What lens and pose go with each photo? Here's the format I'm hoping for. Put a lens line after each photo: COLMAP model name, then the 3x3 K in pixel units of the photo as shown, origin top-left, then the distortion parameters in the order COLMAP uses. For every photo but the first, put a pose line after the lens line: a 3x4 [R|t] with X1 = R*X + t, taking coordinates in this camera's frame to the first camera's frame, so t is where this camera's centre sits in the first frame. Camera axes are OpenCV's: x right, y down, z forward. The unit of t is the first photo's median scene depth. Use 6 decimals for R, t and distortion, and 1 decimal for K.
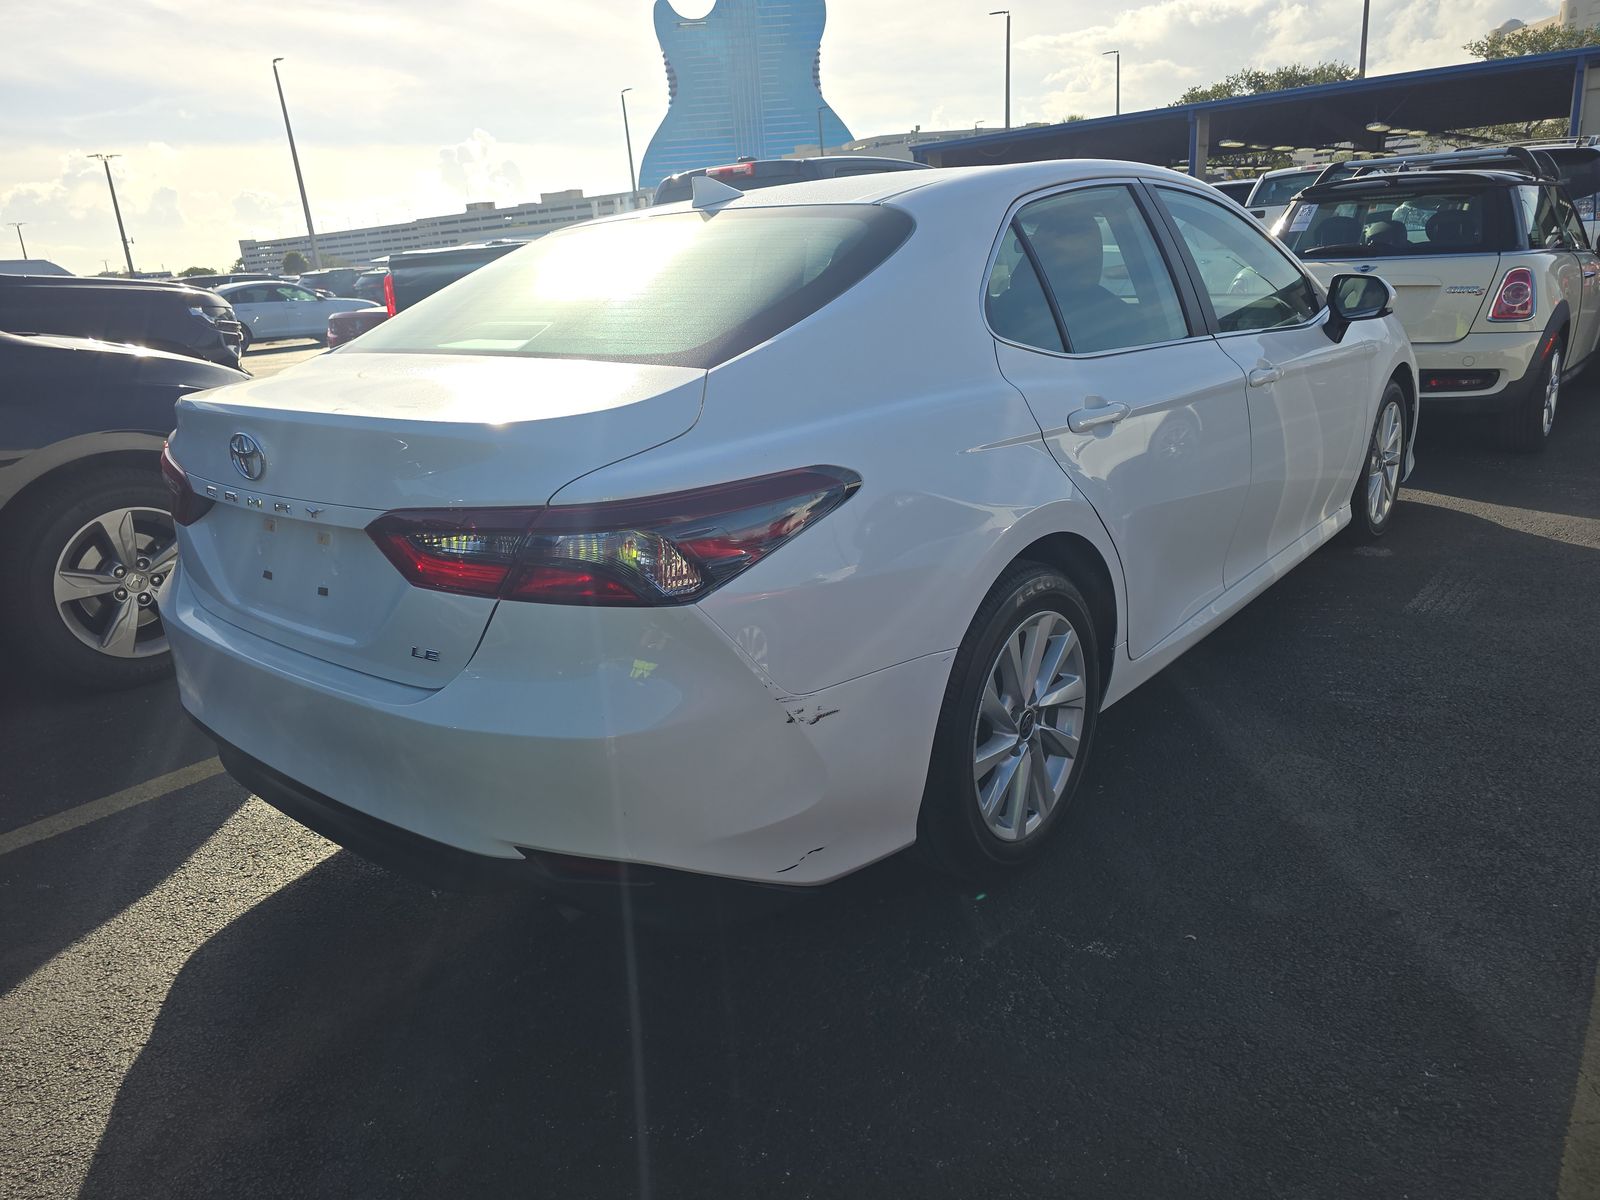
lens RADIAL K [[1072.8, 0, 800.0], [0, 1072.8, 600.0], [0, 0, 1]] dist [0.042642, -0.032634]
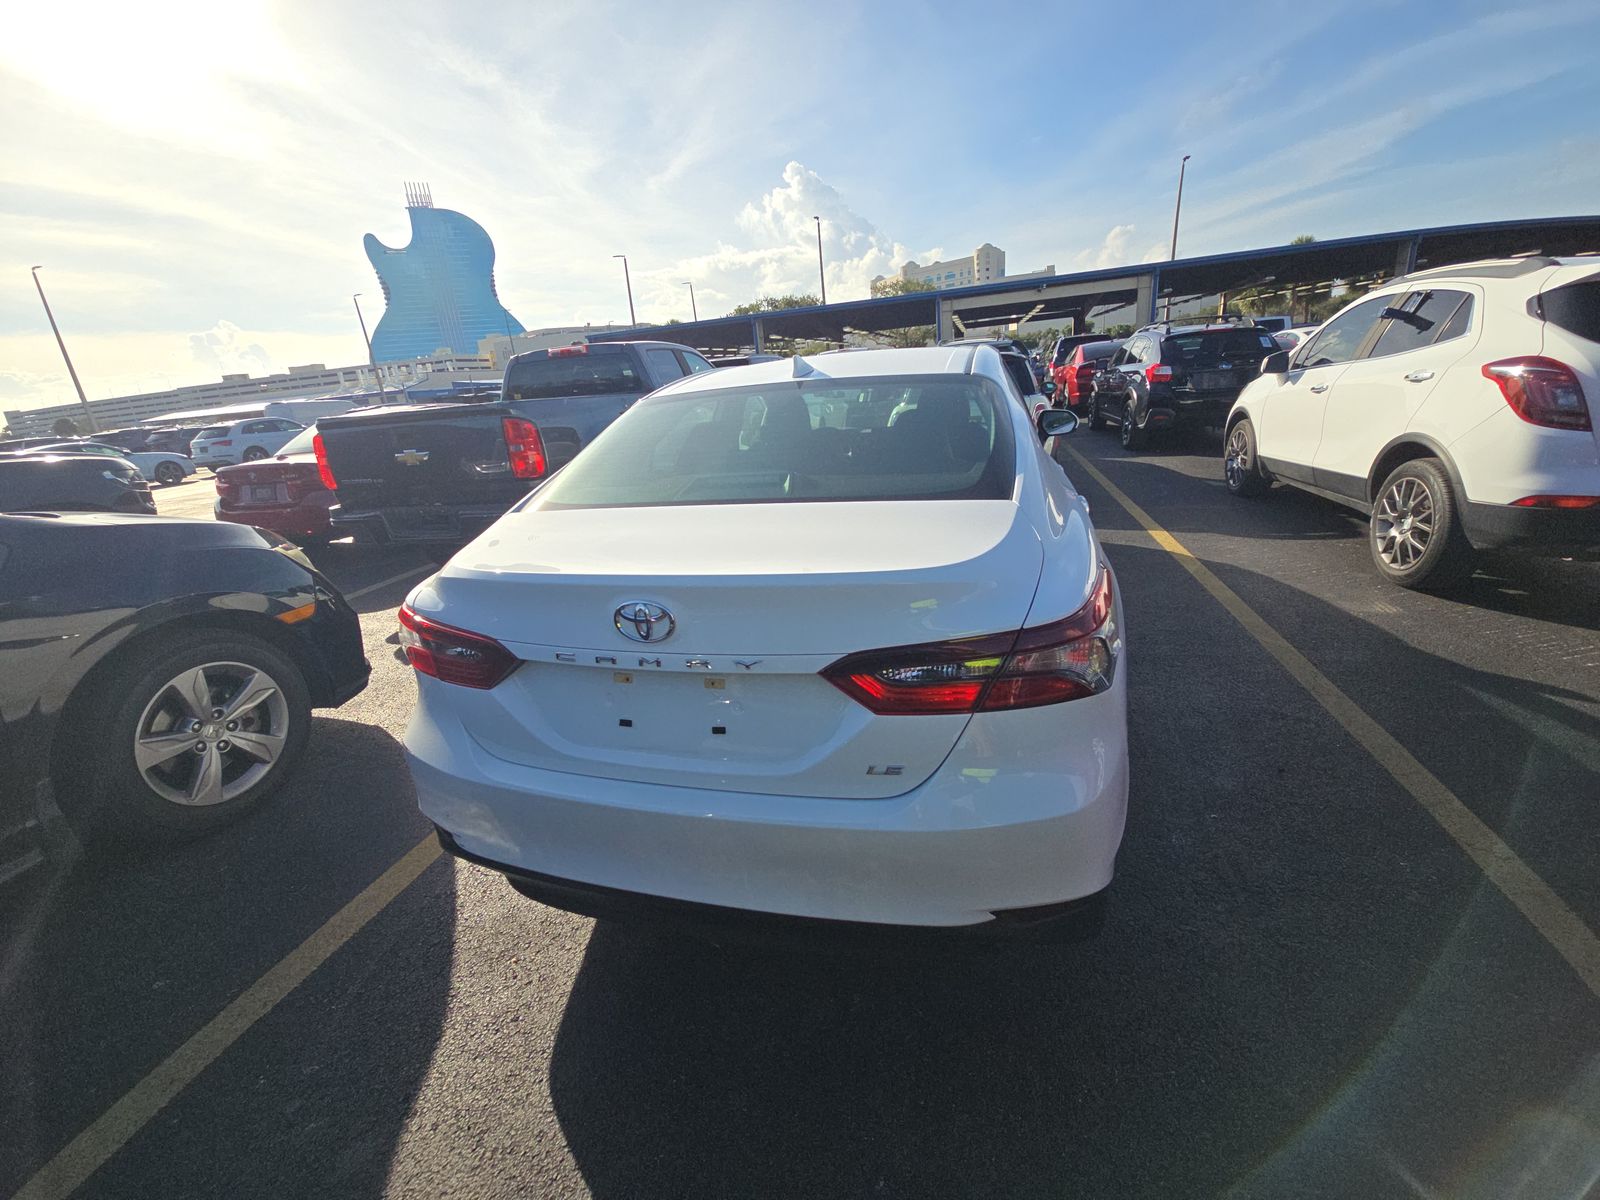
lens RADIAL K [[645.4, 0, 800.0], [0, 645.4, 600.0], [0, 0, 1]] dist [0.000217, -0.000155]
pose [[0.912449, -0.146501, 0.382066, -0.307728], [0.150349, 0.988432, 0.019945, -0.072055], [-0.380568, 0.039244, 0.923920, 0.182095]]
